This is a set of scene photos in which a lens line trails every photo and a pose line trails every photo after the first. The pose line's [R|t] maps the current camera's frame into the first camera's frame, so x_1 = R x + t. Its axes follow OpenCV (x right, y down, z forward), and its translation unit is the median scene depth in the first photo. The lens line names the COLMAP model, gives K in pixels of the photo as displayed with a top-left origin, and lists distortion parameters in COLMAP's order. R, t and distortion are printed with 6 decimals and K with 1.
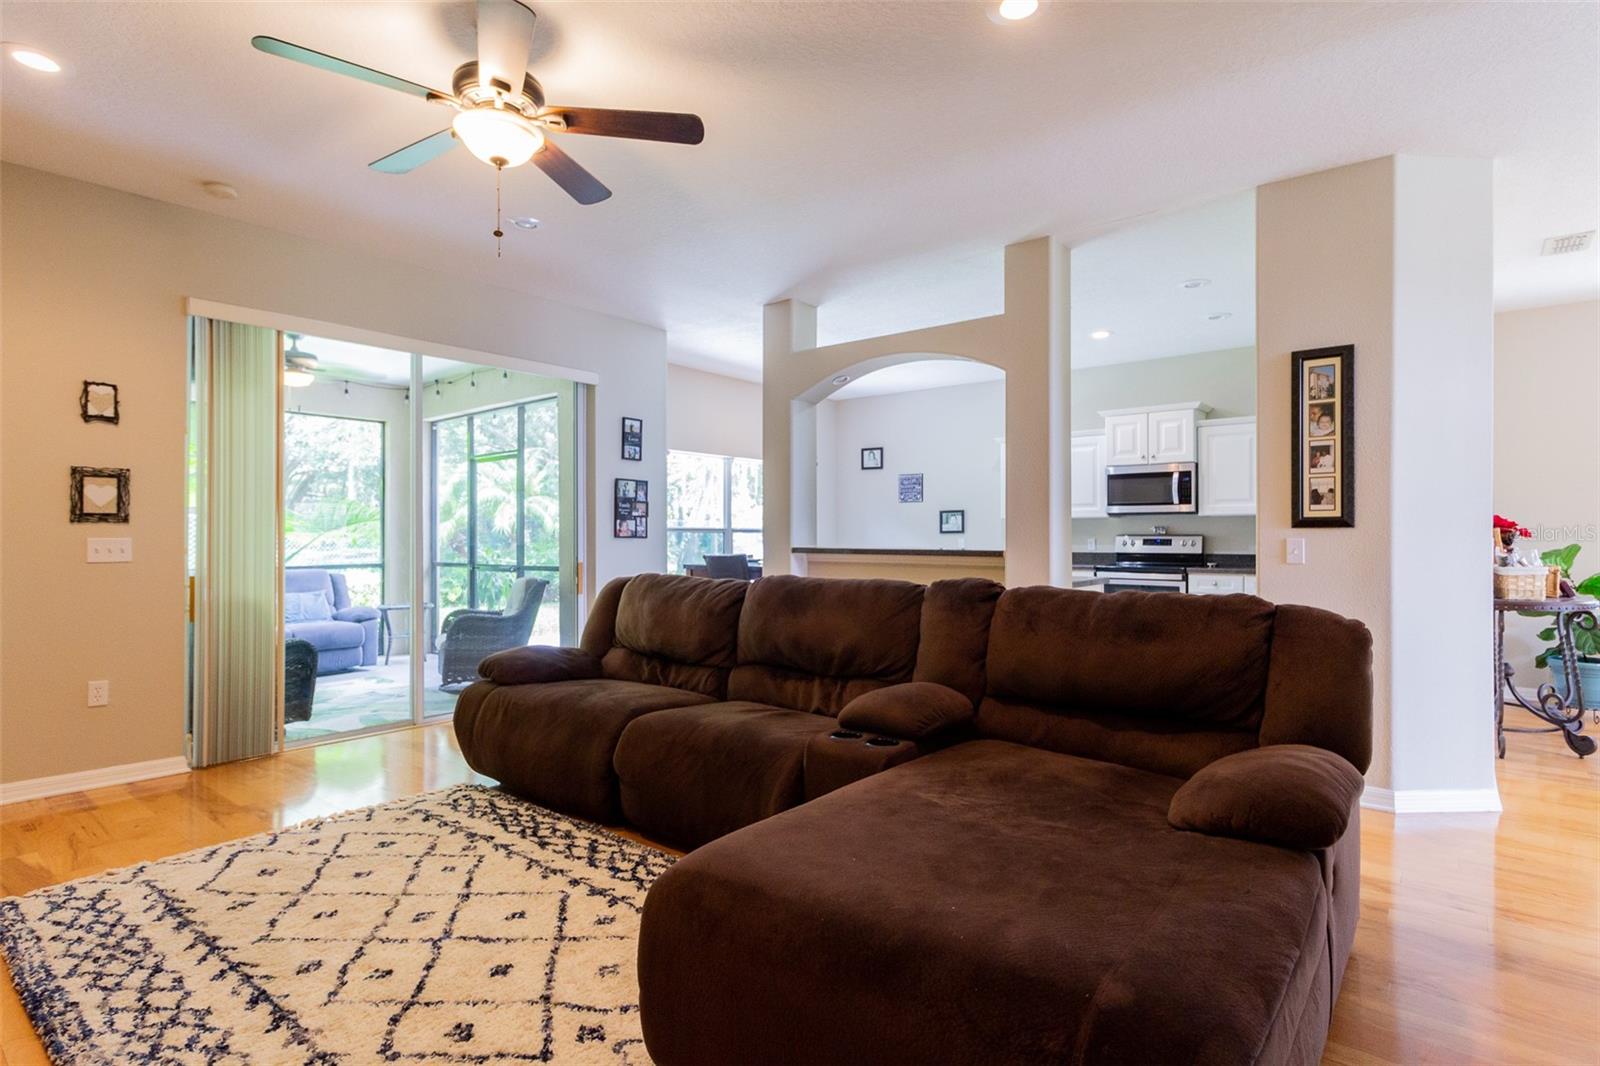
lens RADIAL K [[793.1, 0, 816.2], [0, 793.1, 533.2], [0, 0, 1]] dist [-0.004579, -0.001271]
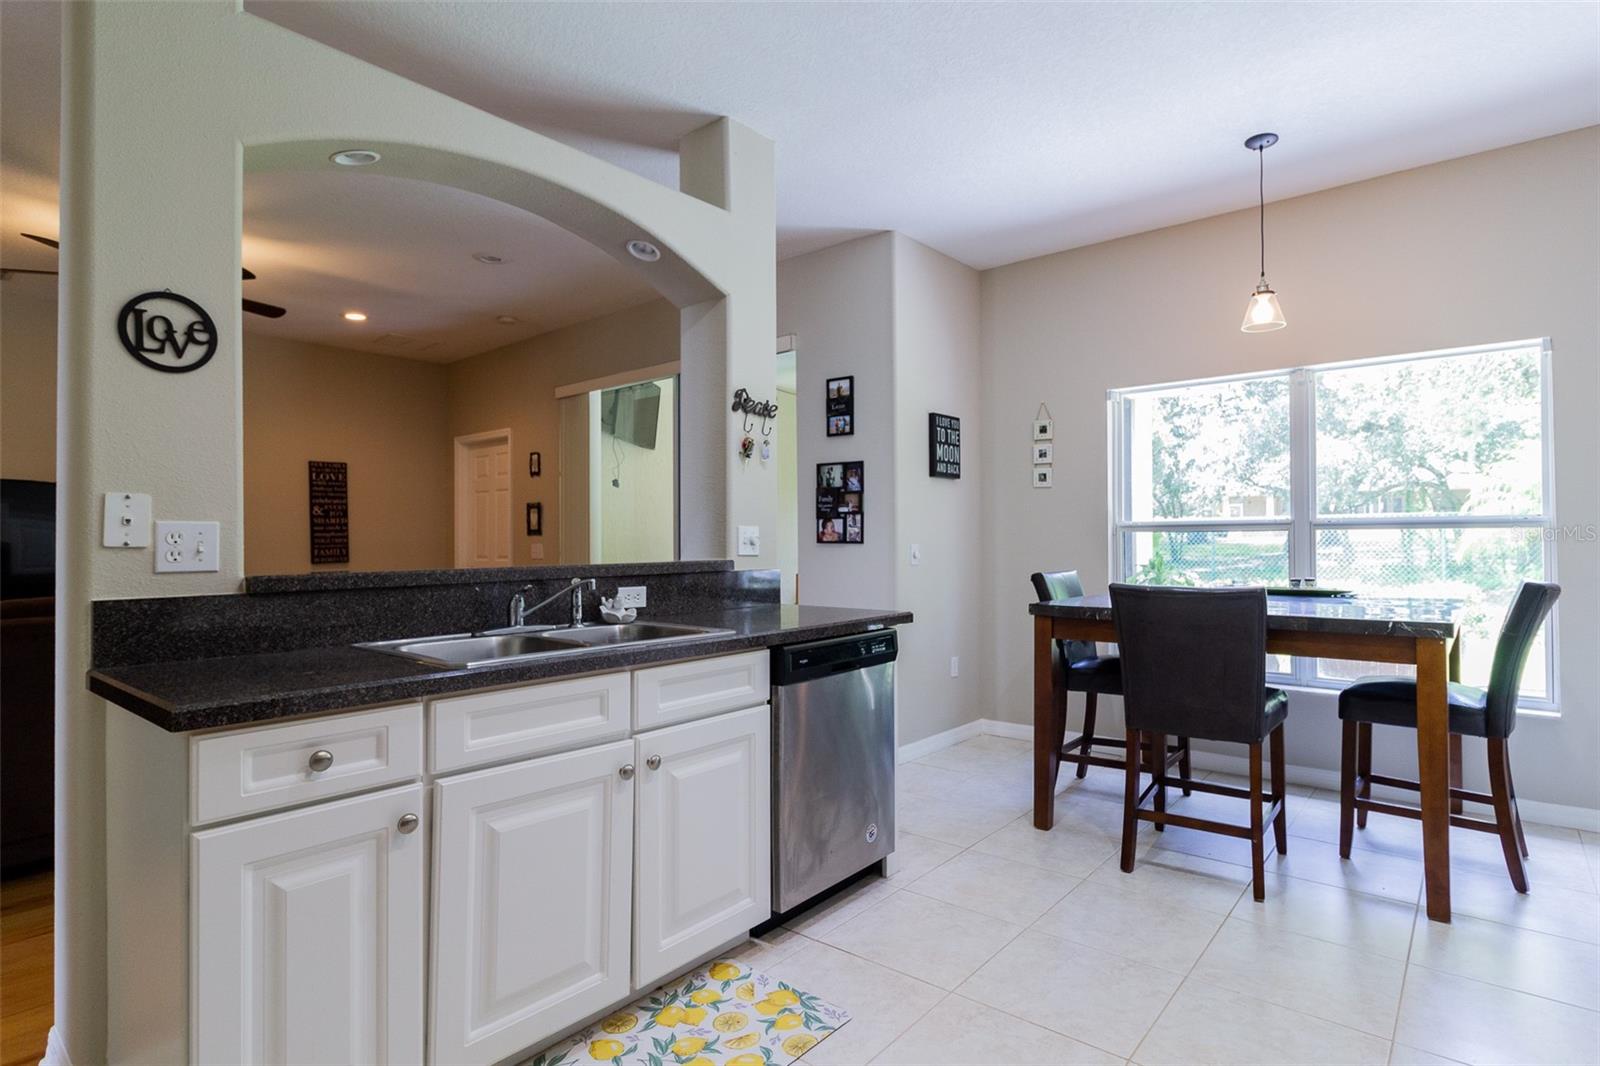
lens RADIAL K [[814.6, 0, 816.3], [0, 814.6, 533.0], [0, 0, 1]] dist [0.003514, 0.000582]
pose [[-0.014164, -0.010104, -0.999849, 0.503099], [0.010540, 0.999892, -0.010254, 0.003819], [0.999844, -0.010684, -0.014056, 0.977910]]
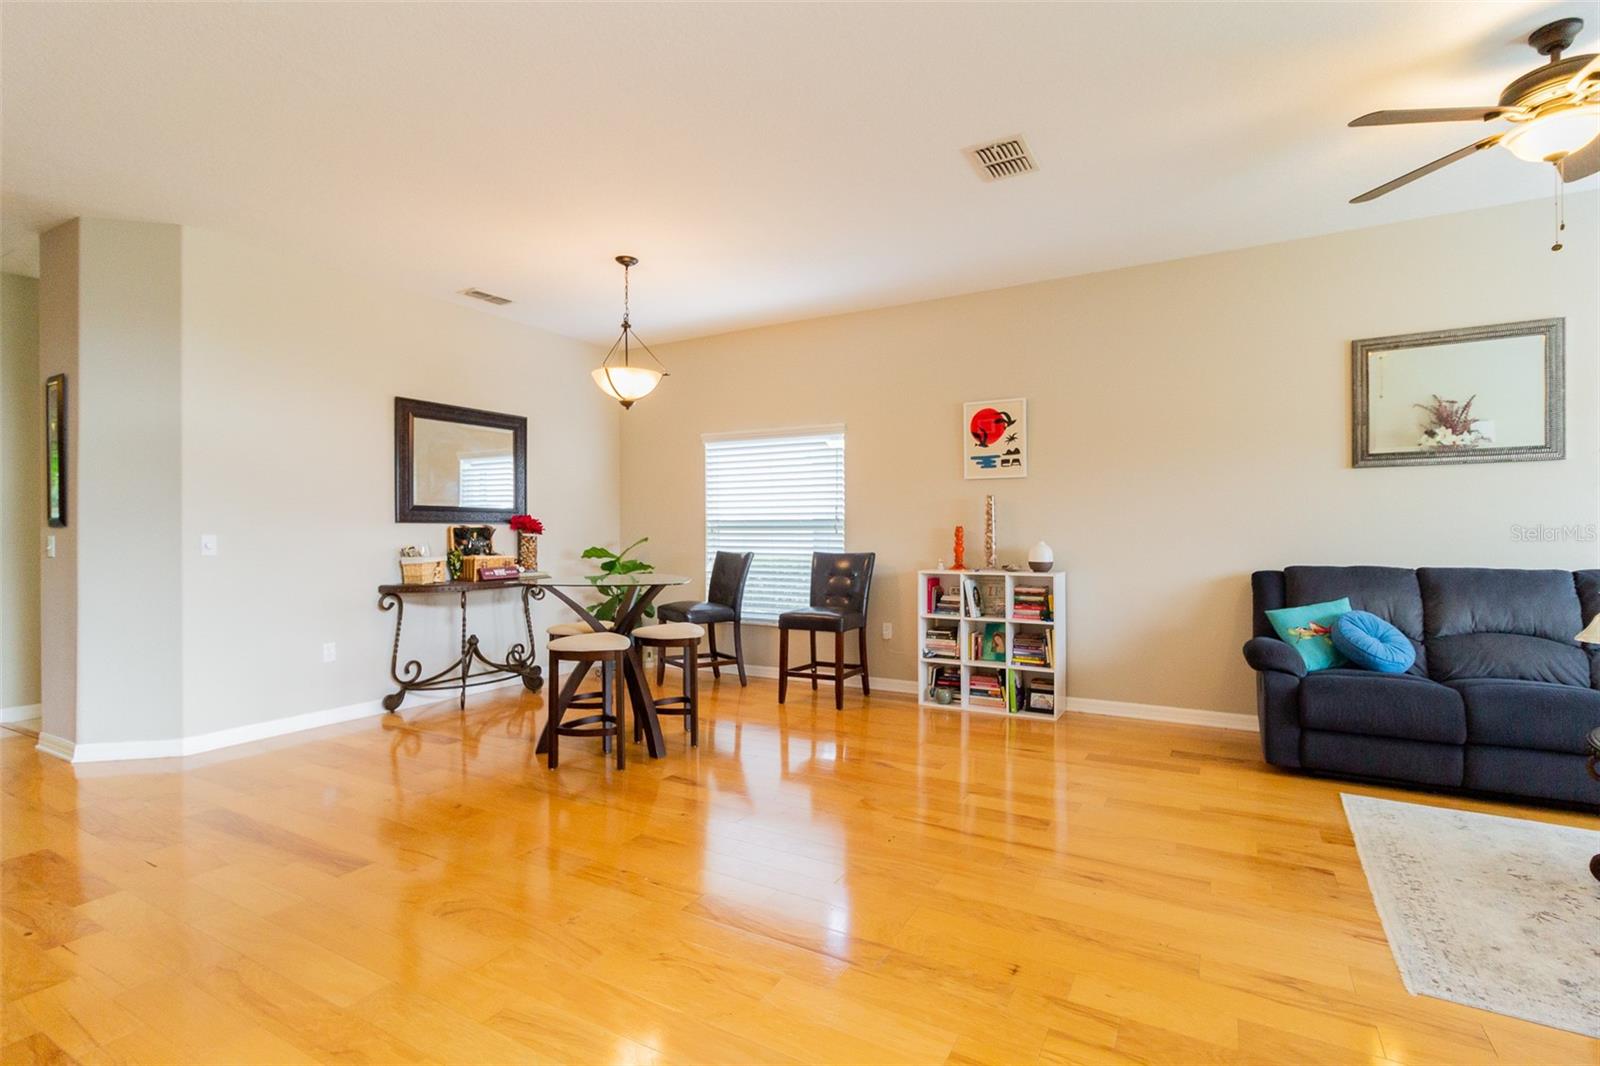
lens RADIAL K [[742.4, 0, 814.9], [0, 742.4, 530.8], [0, 0, 1]] dist [0.005319, 0.000541]
pose [[0.985548, -0.004143, 0.169344, 0.894836], [0.003690, 0.999989, 0.002990, 0.000362], [-0.169355, -0.002322, 0.985552, -0.180536]]
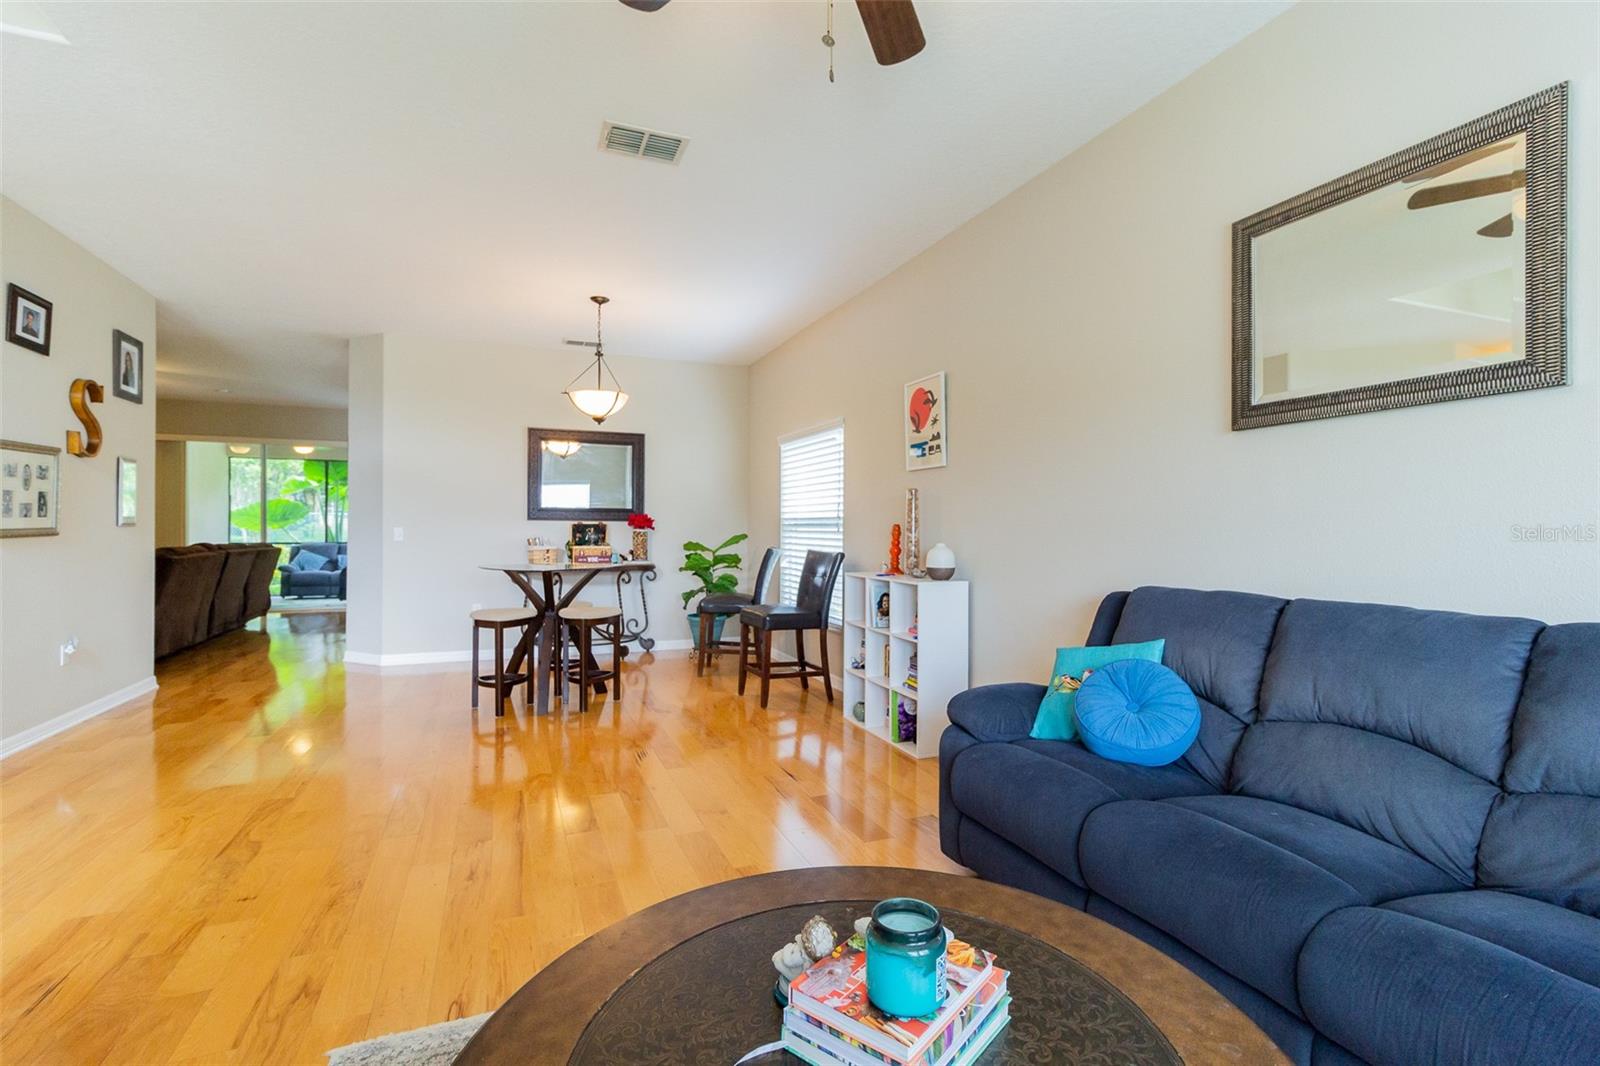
lens RADIAL K [[742.4, 0, 812.6], [0, 742.4, 527.2], [0, 0, 1]] dist [0.005319, 0.000541]
pose [[0.879499, 0.003404, -0.475888, 1.472327], [-0.004484, 0.999989, -0.001133, 0.002106], [0.475879, 0.003130, 0.879505, -0.074158]]
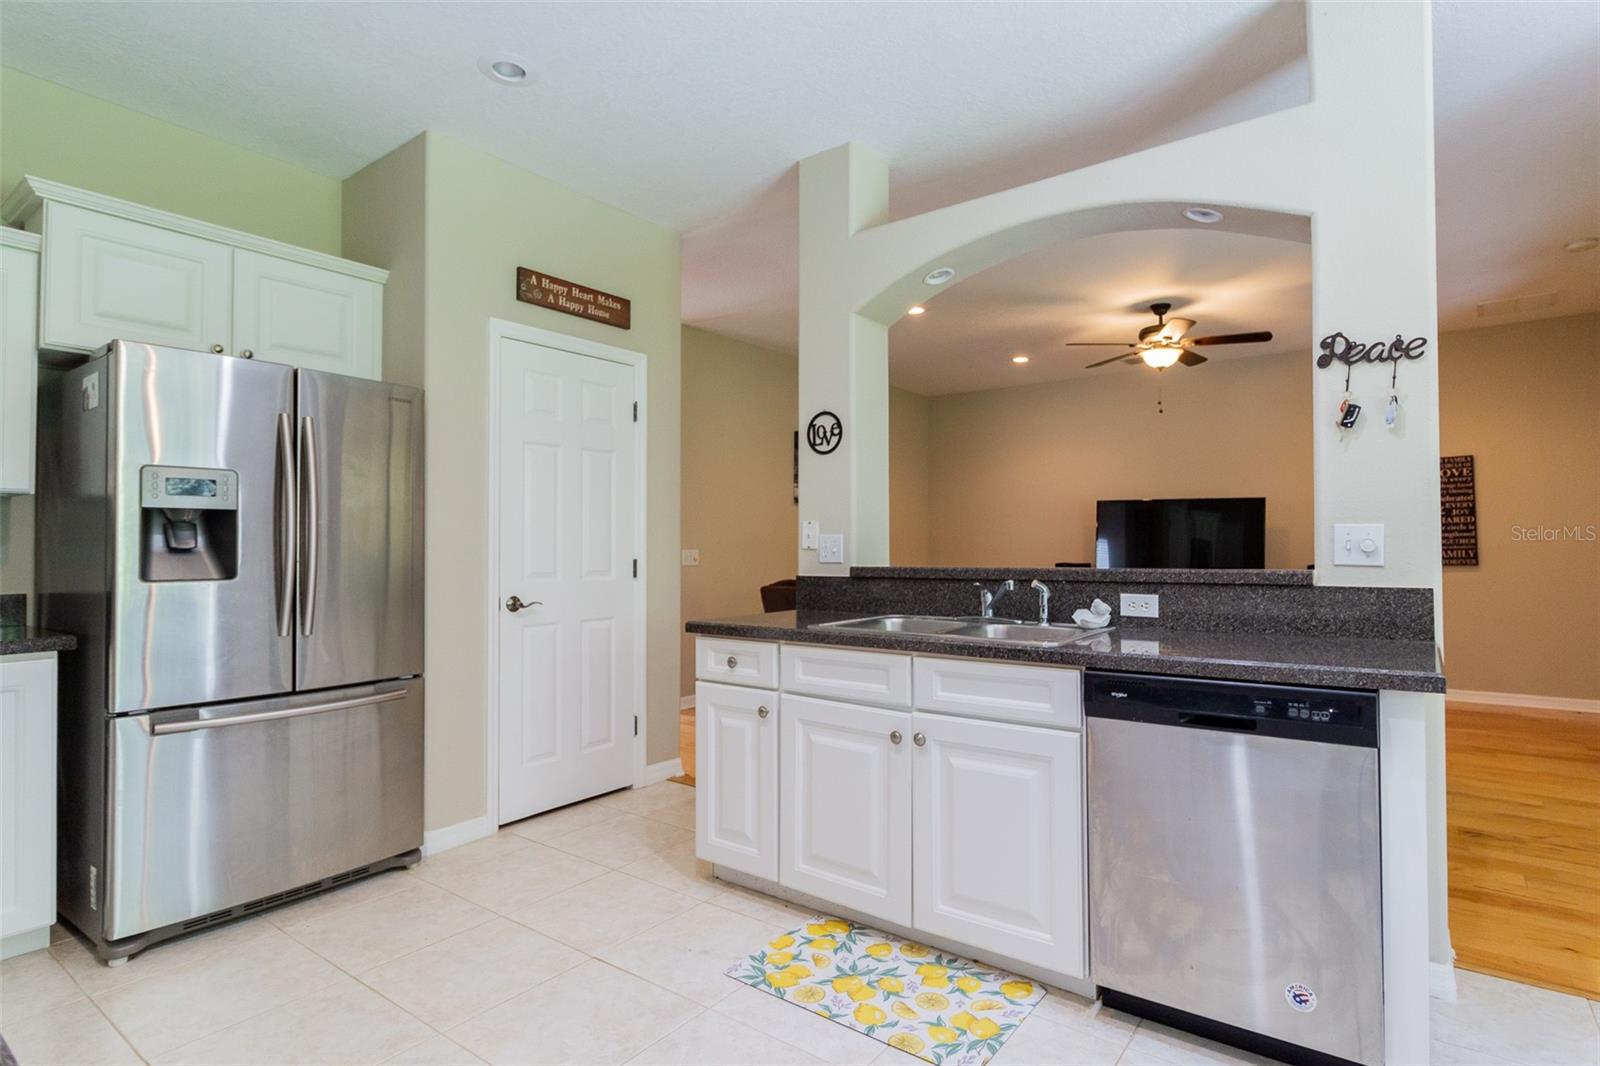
lens RADIAL K [[814.6, 0, 833.6], [0, 814.6, 533.5], [0, 0, 1]] dist [0.003514, 0.000582]
pose [[-0.998510, 0.002835, -0.054495, 0.244654], [0.004020, 0.999758, -0.021640, 0.004816], [0.054420, -0.021827, -0.998280, 1.273177]]
